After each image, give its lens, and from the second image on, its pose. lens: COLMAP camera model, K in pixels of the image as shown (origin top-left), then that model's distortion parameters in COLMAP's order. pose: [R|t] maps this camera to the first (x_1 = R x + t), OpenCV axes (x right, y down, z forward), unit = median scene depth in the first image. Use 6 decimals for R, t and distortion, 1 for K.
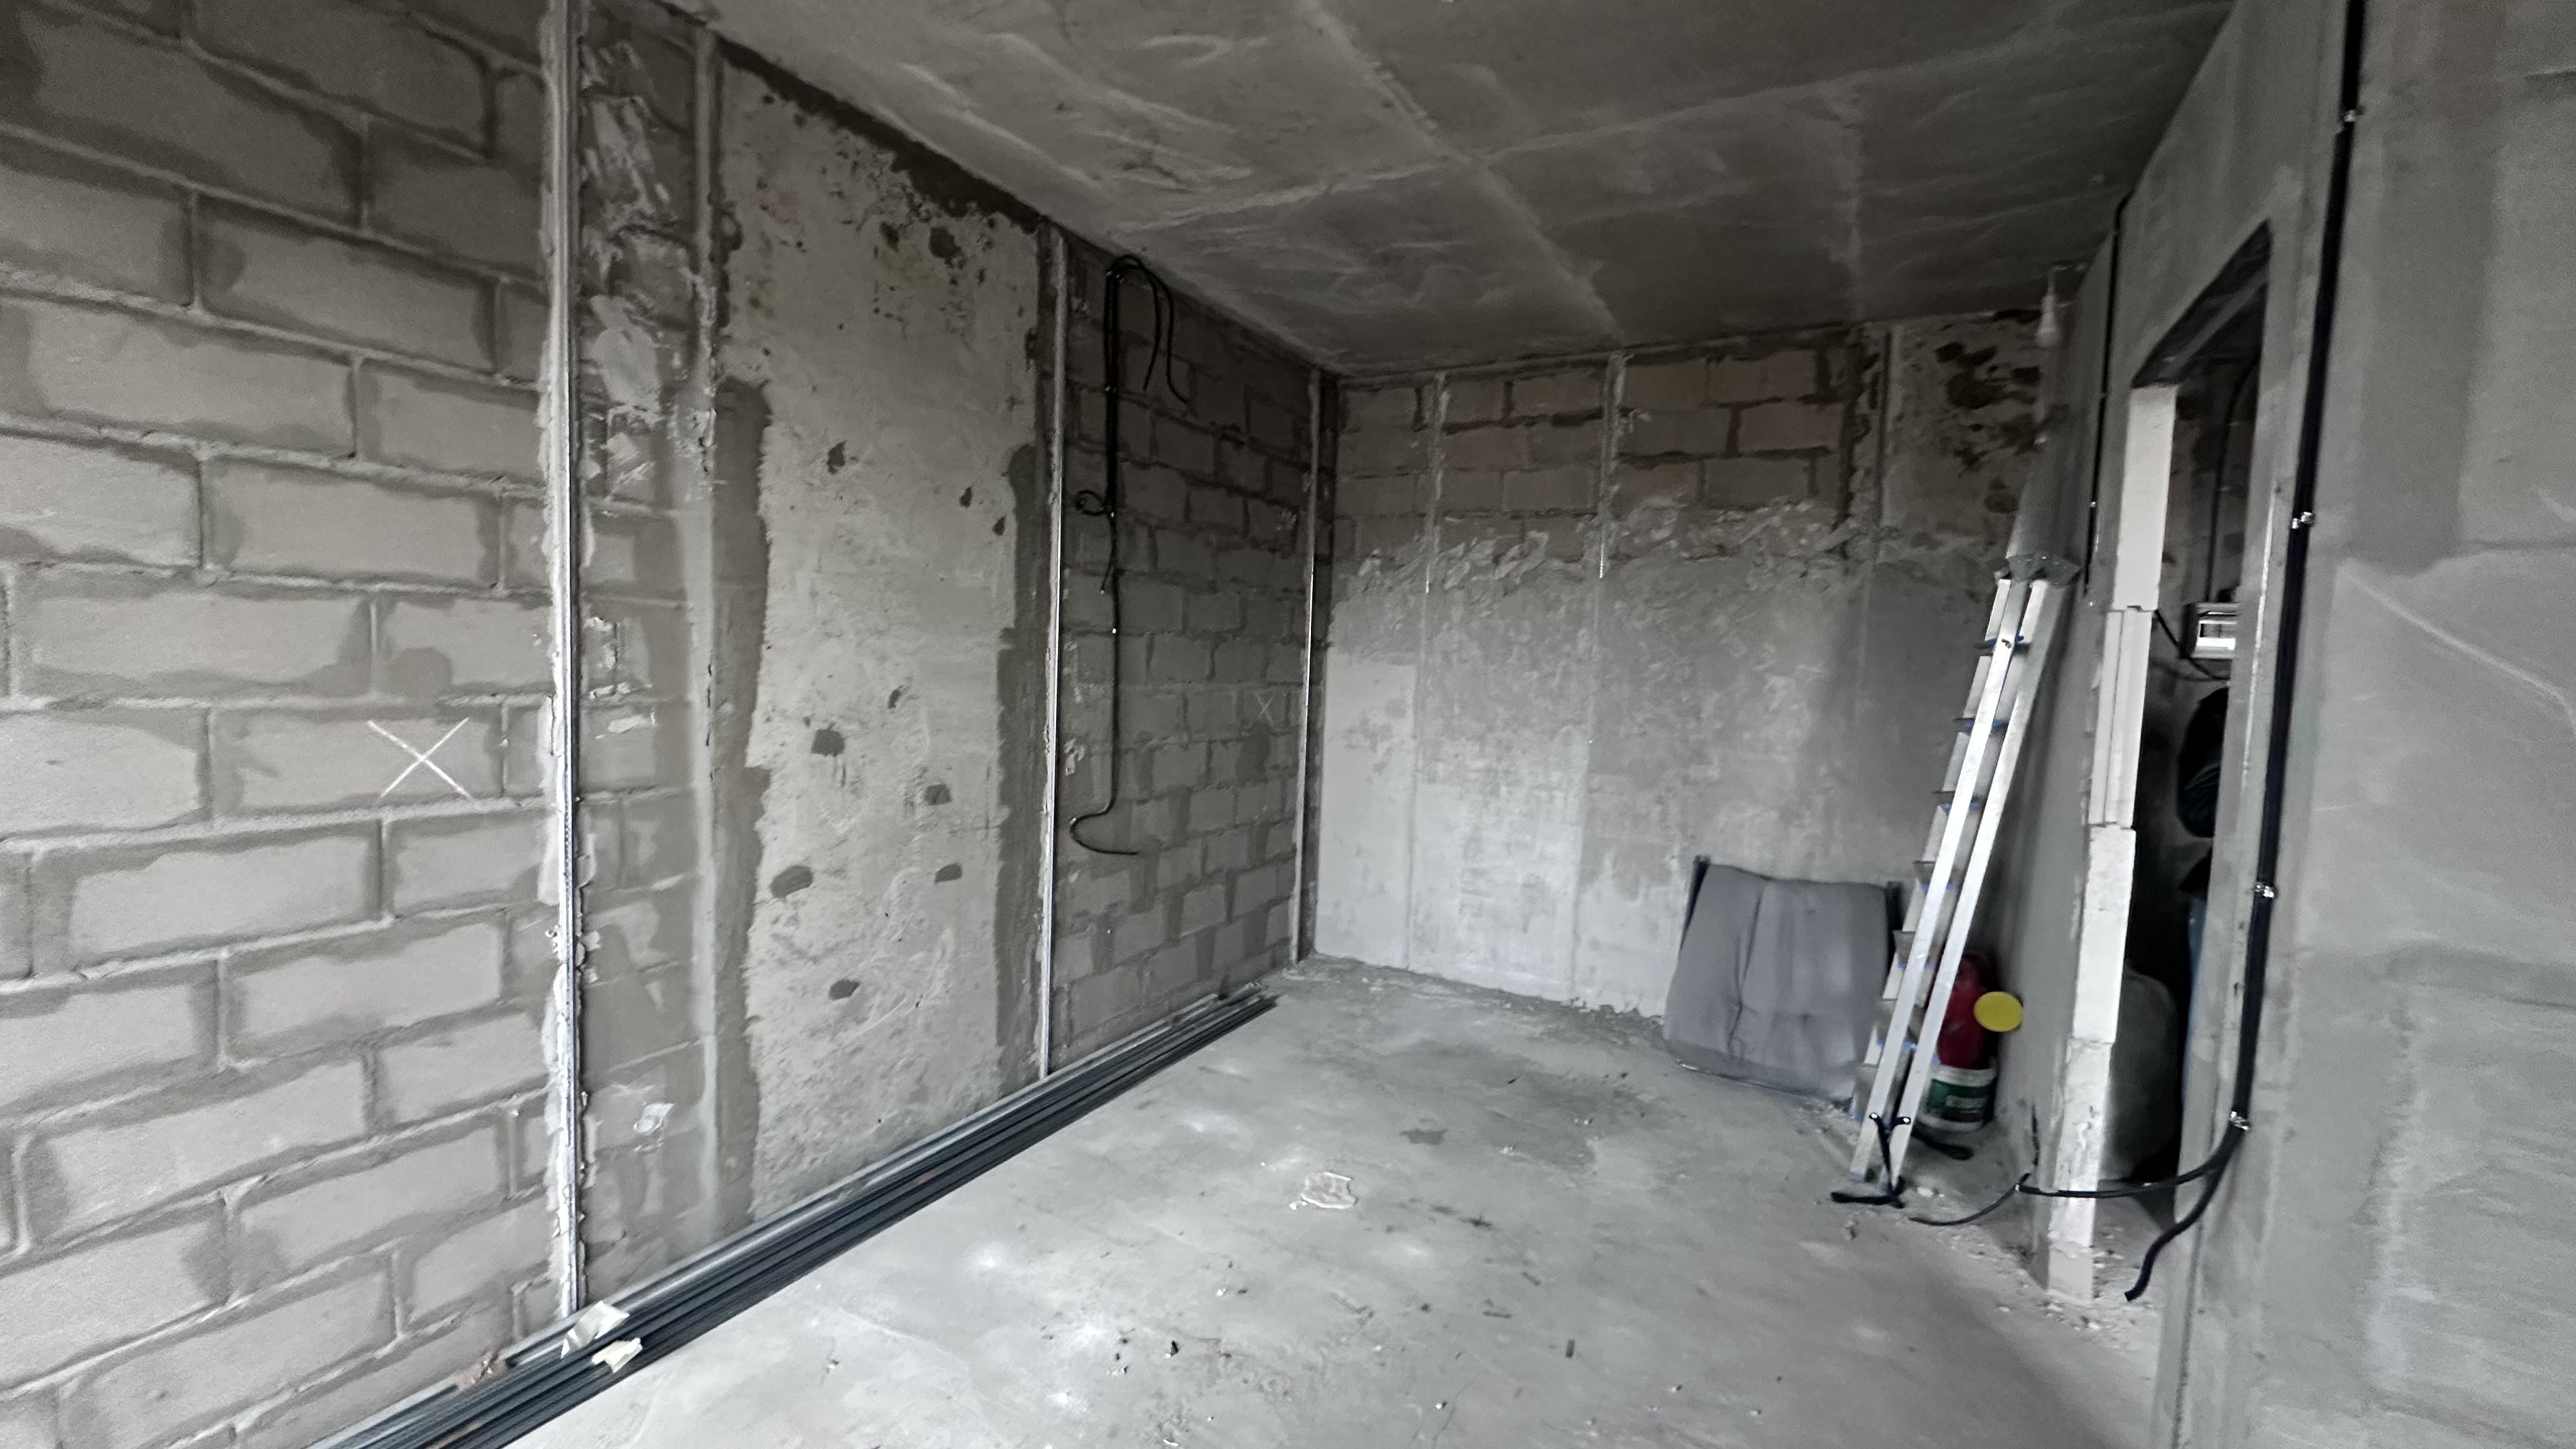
lens RADIAL K [[1026.3, 0, 1287.0], [0, 1026.3, 718.6], [0, 0, 1]] dist [-0.003612, 0.000367]
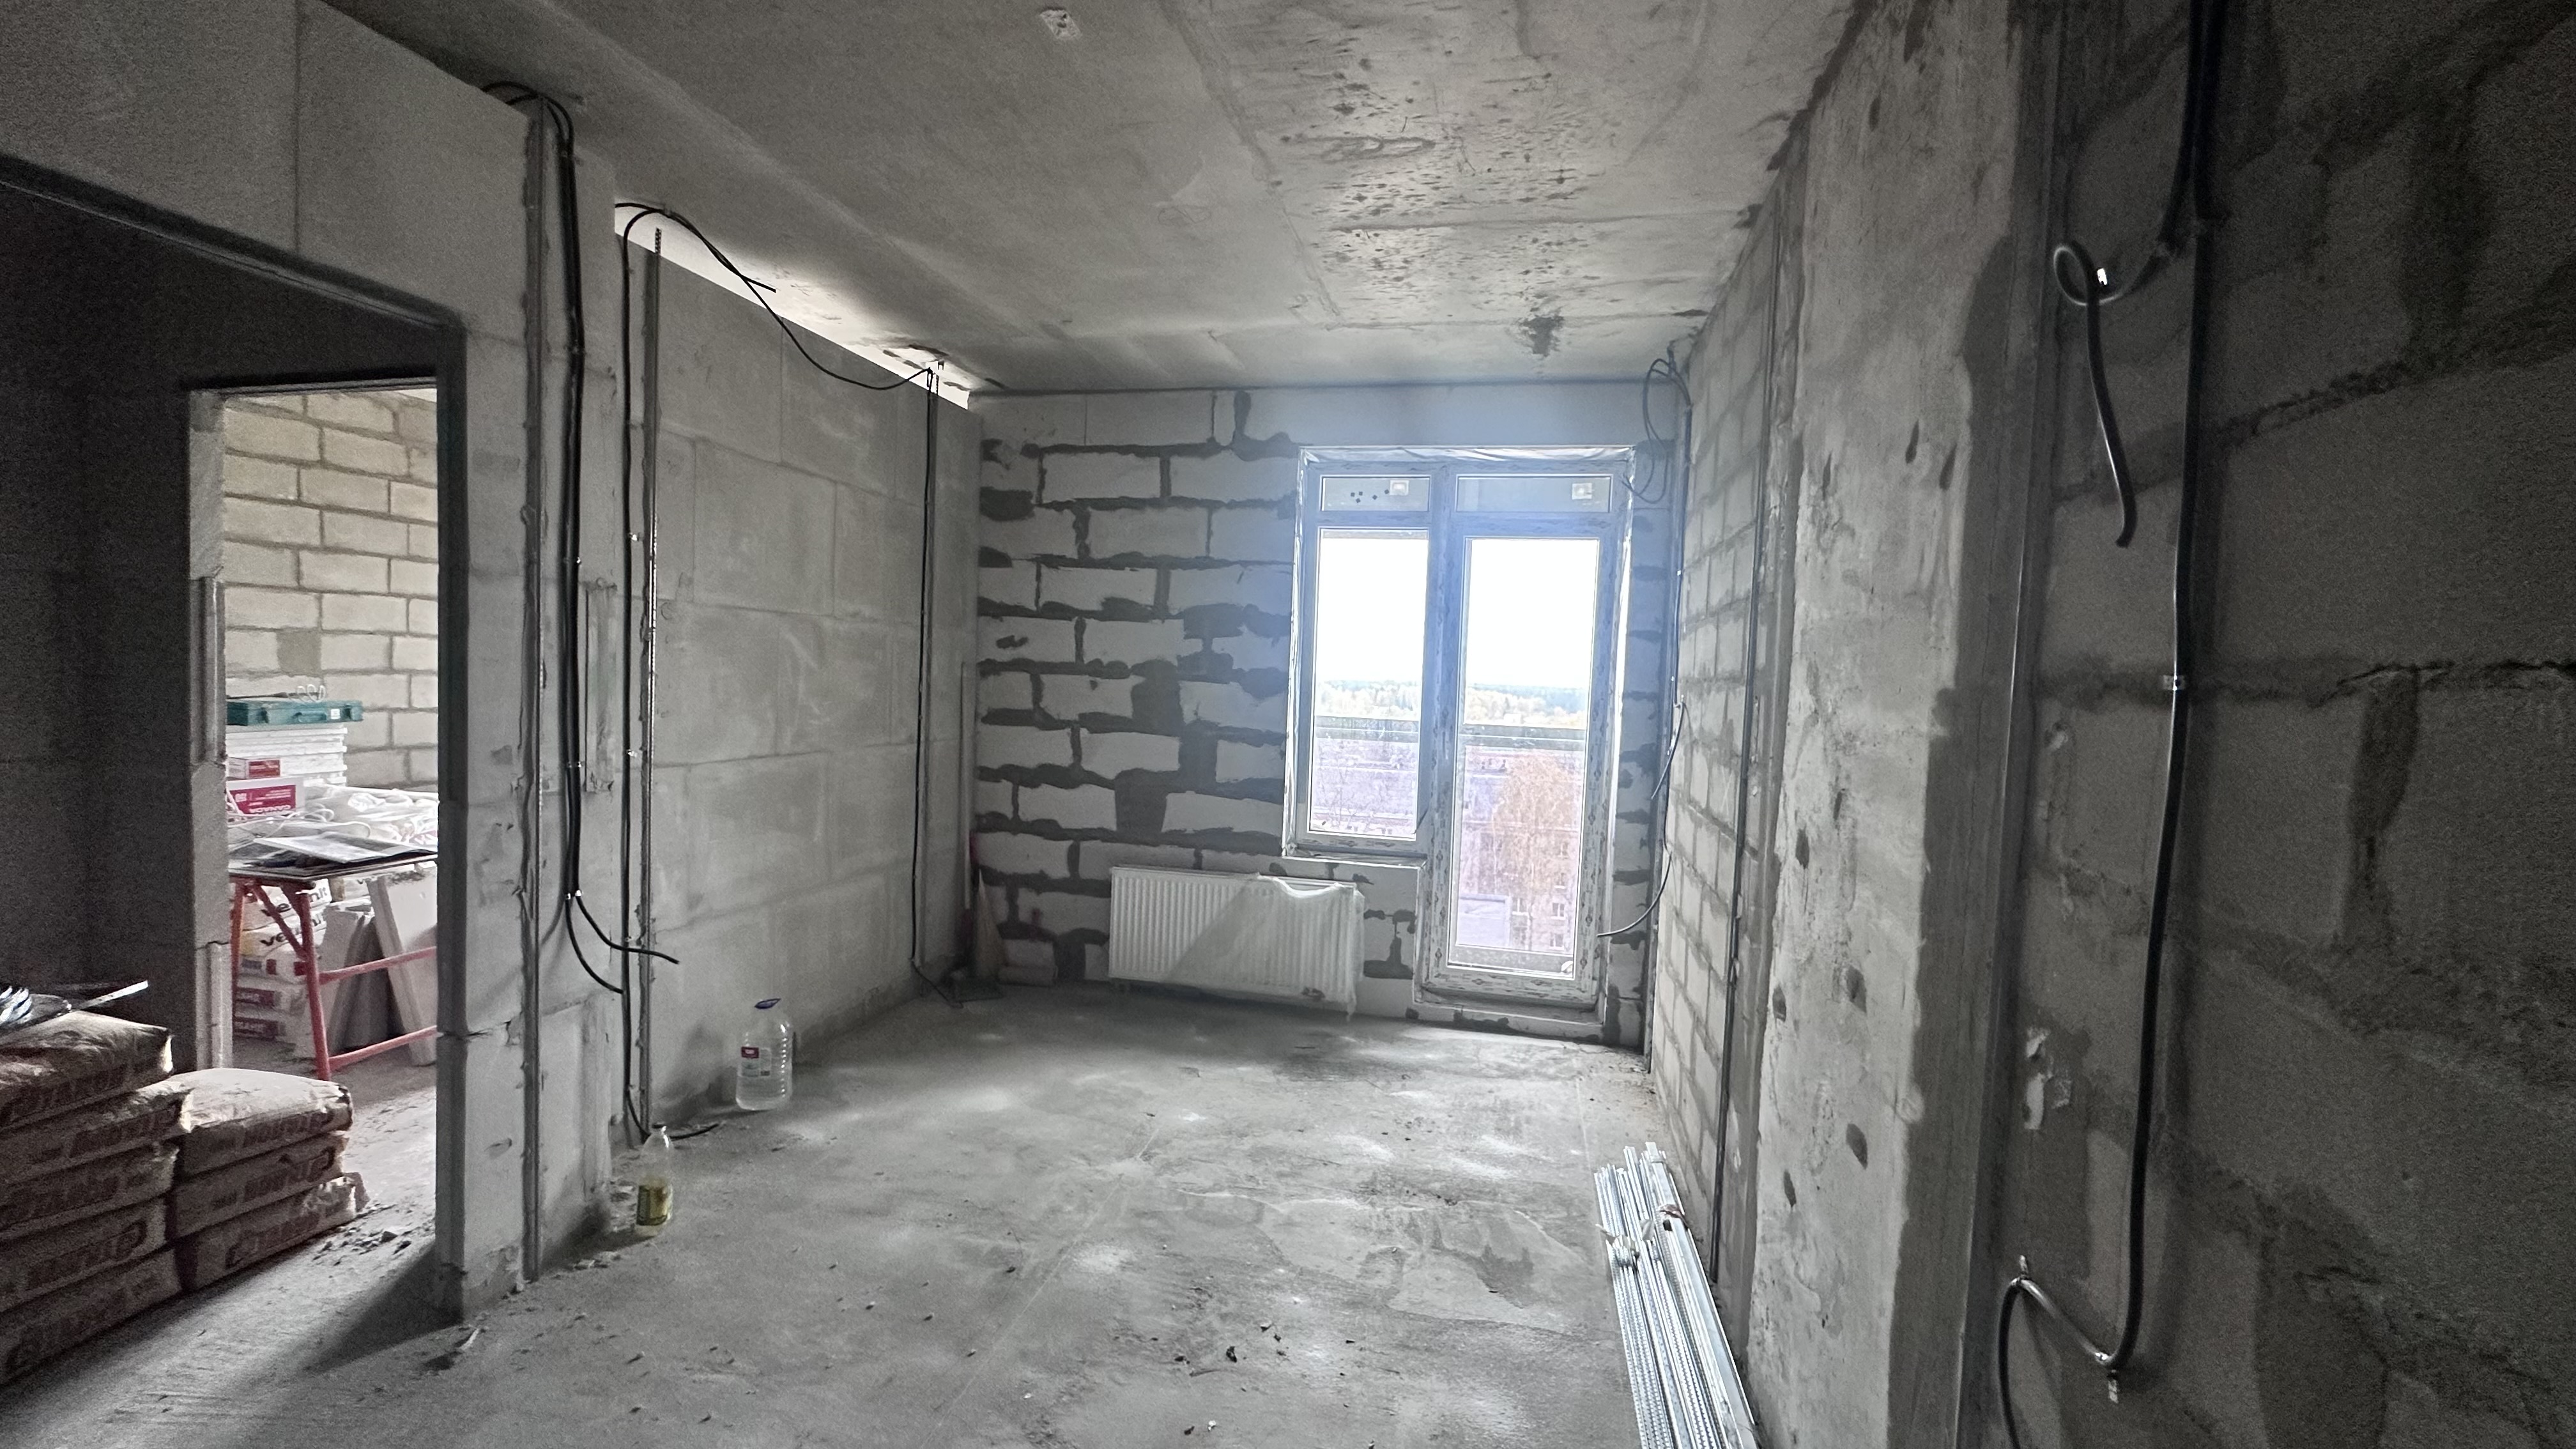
lens RADIAL K [[1026.3, 0, 1287.8], [0, 1026.3, 719.5], [0, 0, 1]] dist [-0.003612, 0.000367]
pose [[-0.953223, -0.062729, -0.295686, 0.125286], [-0.095678, 0.990547, 0.098301, -0.090483], [0.286724, 0.121993, -0.950214, 1.319464]]
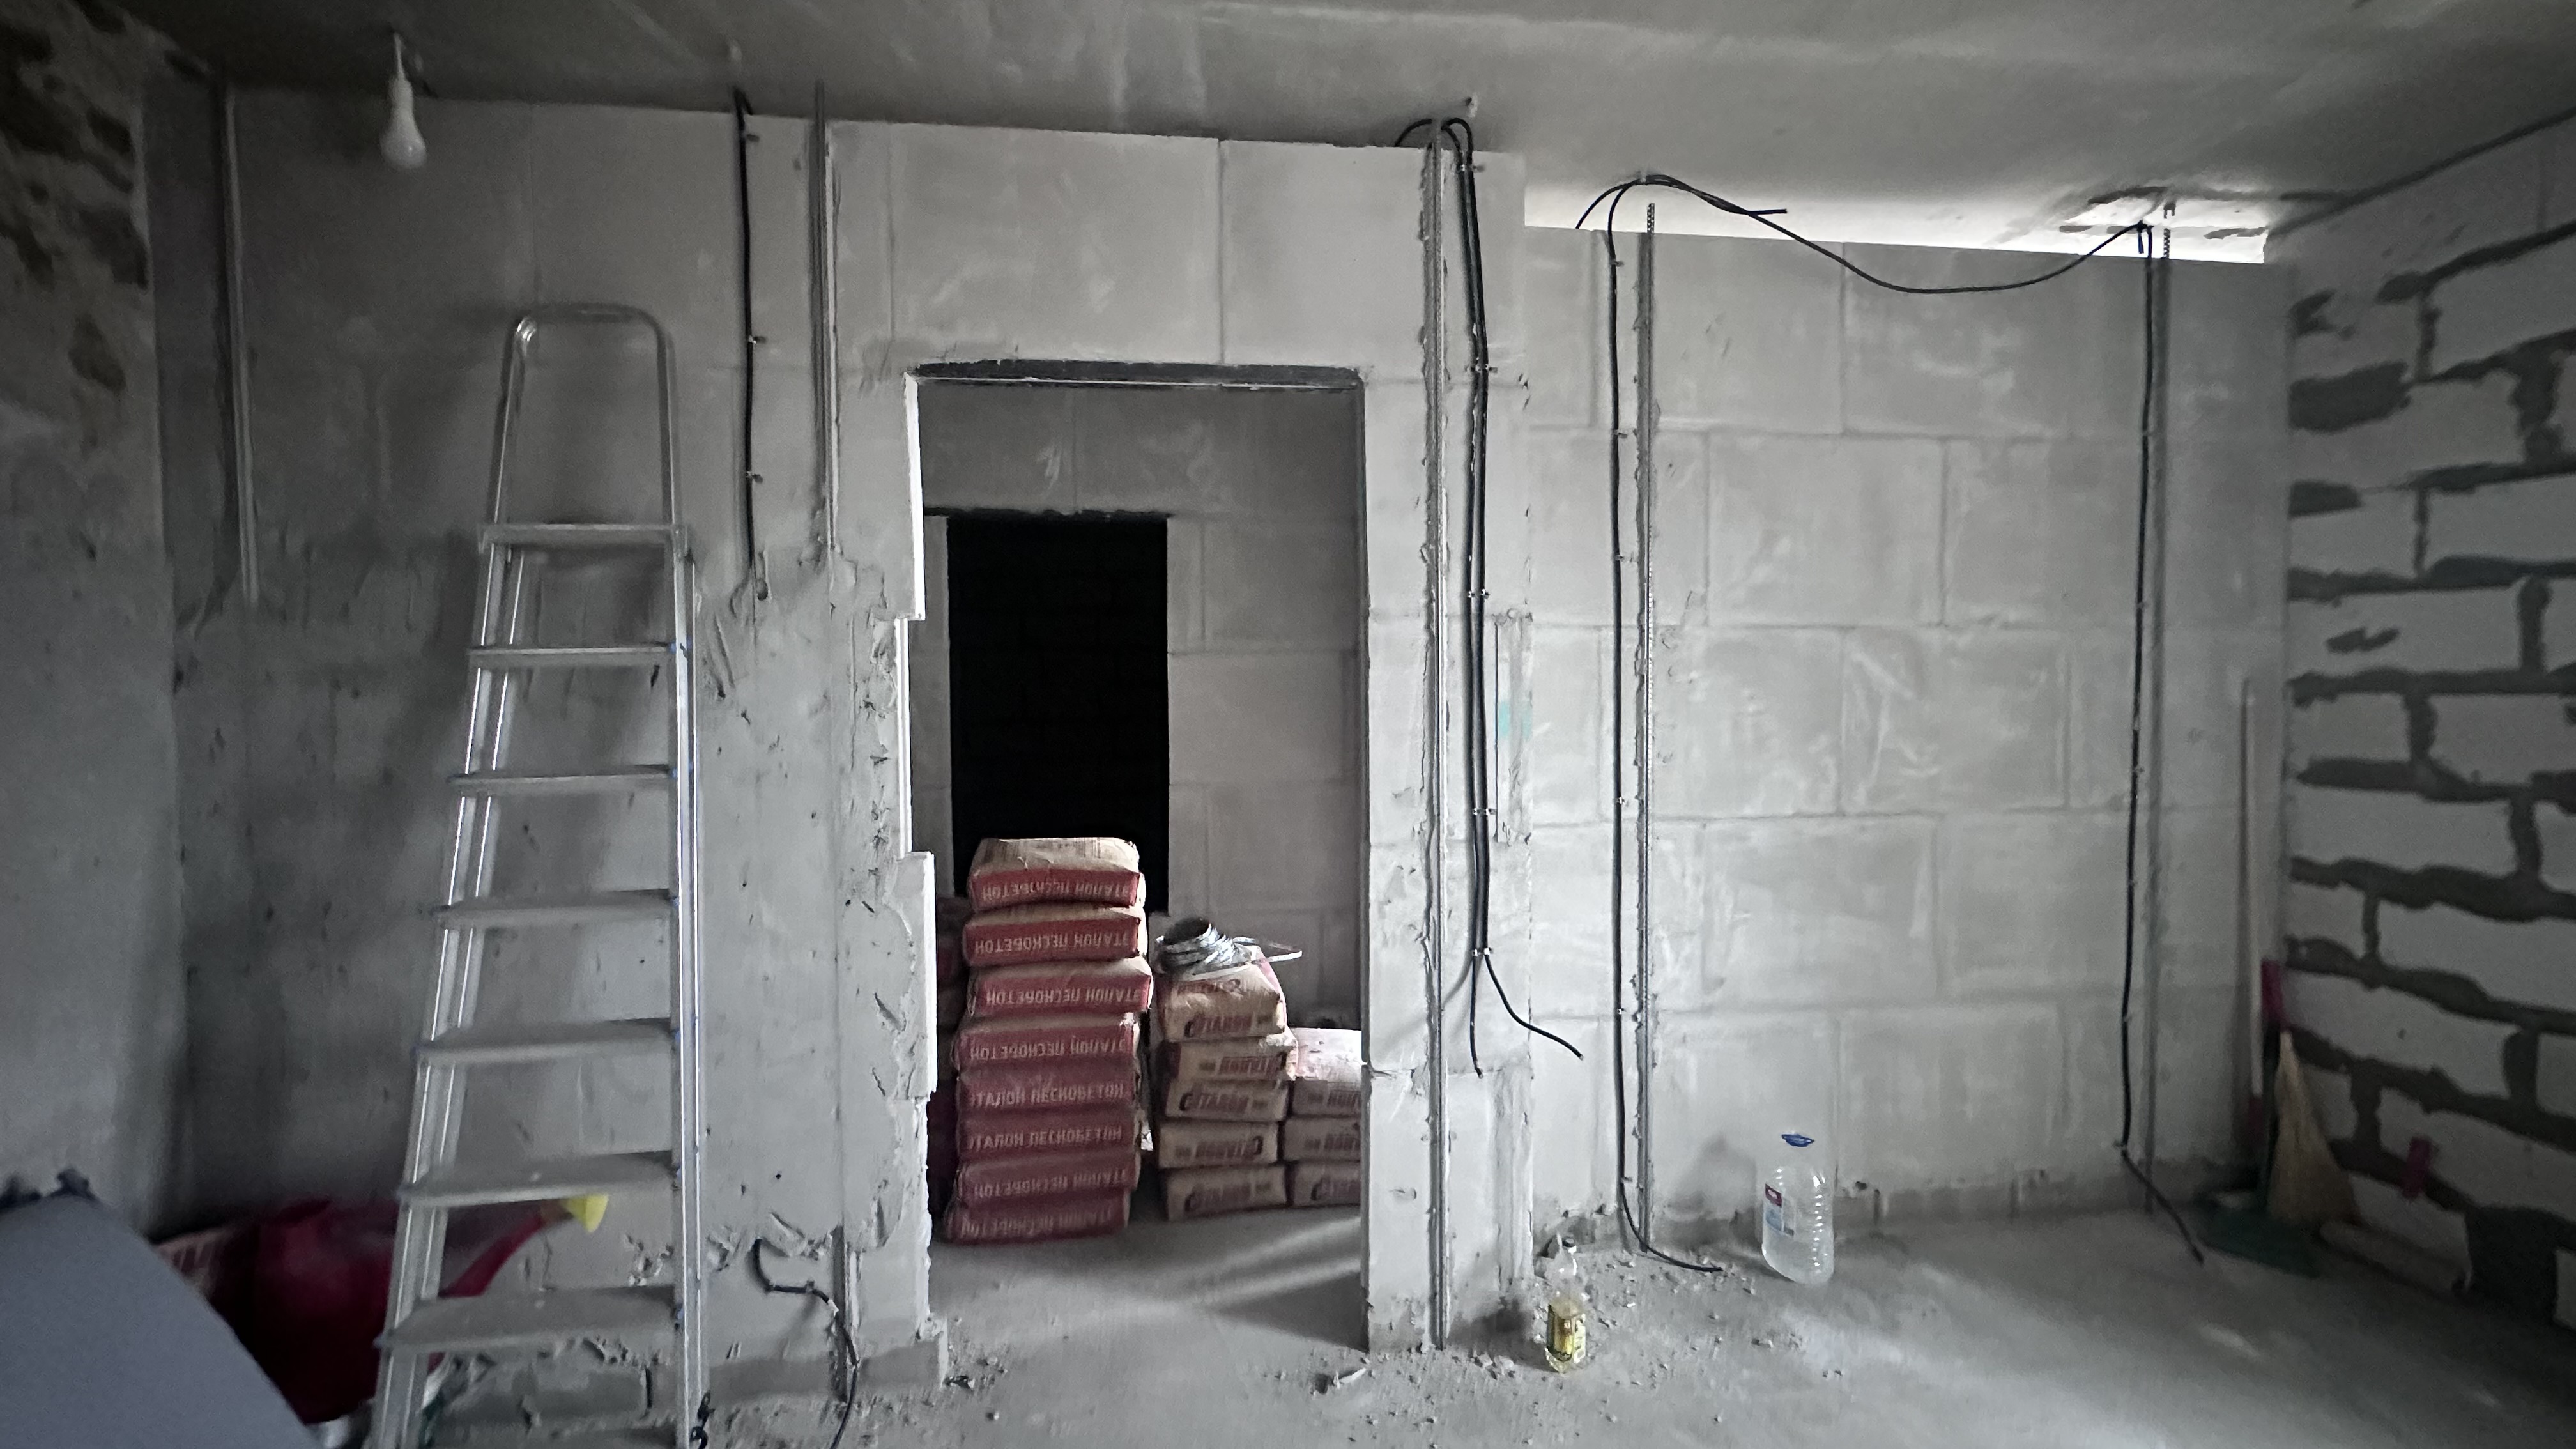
lens RADIAL K [[1026.3, 0, 1285.2], [0, 1026.3, 719.6], [0, 0, 1]] dist [-0.003612, 0.000367]
pose [[-0.592255, -0.058808, 0.803601, -0.087010], [0.039973, 0.993961, 0.102198, -0.072504], [-0.804758, 0.092650, -0.586328, 0.960116]]
